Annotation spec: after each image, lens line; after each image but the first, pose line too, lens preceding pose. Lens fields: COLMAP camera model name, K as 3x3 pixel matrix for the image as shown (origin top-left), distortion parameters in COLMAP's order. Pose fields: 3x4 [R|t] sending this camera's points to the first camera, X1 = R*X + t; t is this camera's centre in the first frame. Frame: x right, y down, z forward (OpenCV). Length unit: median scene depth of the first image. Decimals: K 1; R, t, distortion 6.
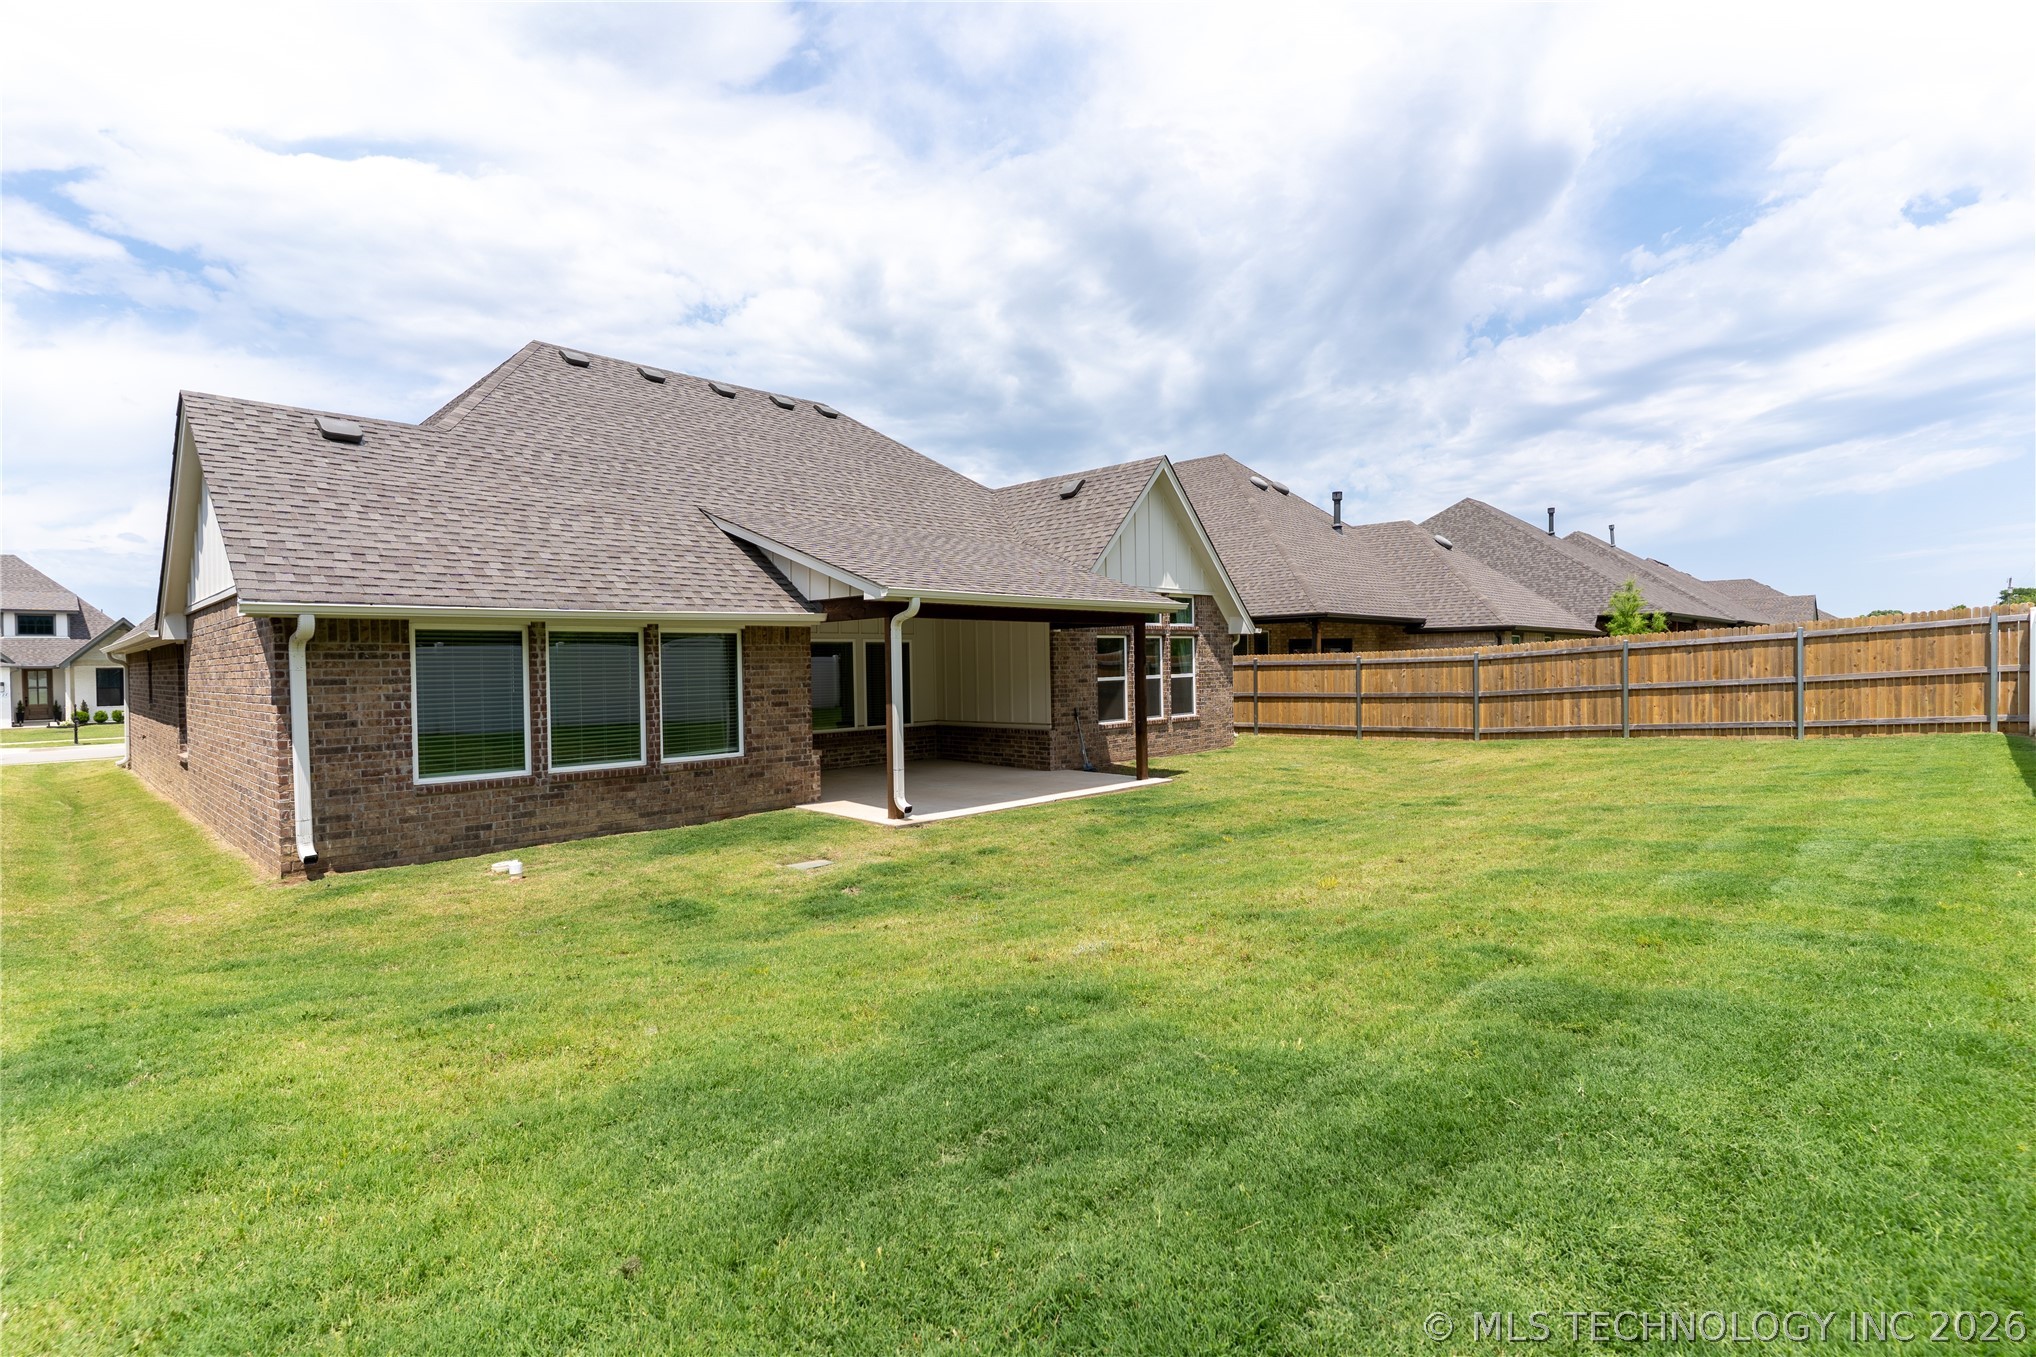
lens RADIAL K [[961.3, 0, 1074.8], [0, 961.3, 677.7], [0, 0, 1]] dist [-0.000601, 0.000520]
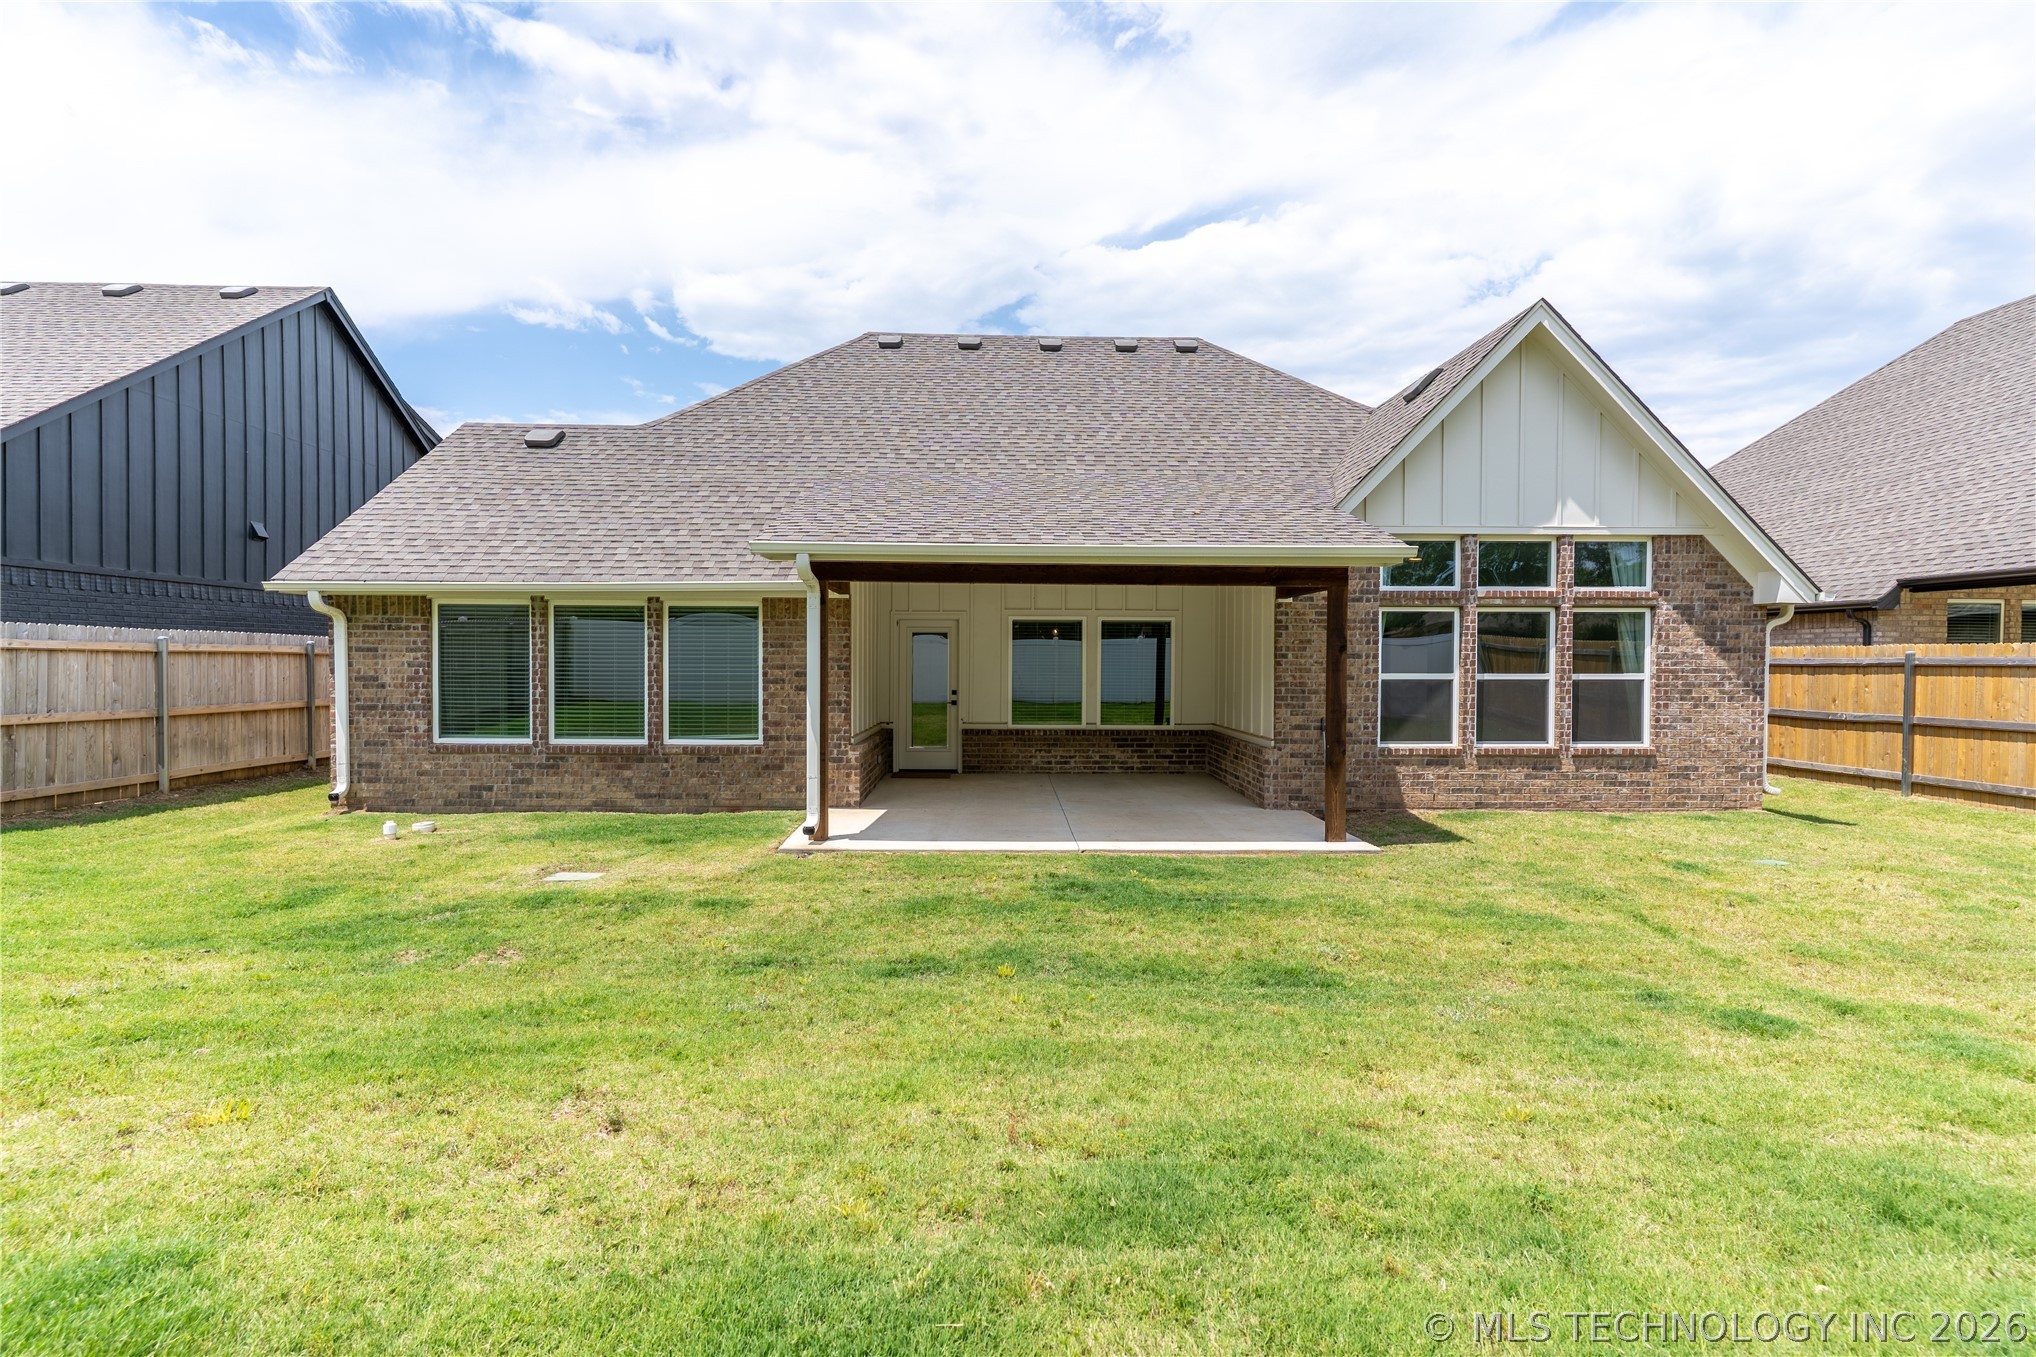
lens RADIAL K [[961.3, 0, 1031.5], [0, 961.3, 666.7], [0, 0, 1]] dist [-0.000601, 0.000520]
pose [[0.692341, 0.028951, -0.720989, 0.439168], [-0.028380, 0.999514, 0.012882, -0.008491], [0.721012, 0.011543, 0.692827, 0.528720]]
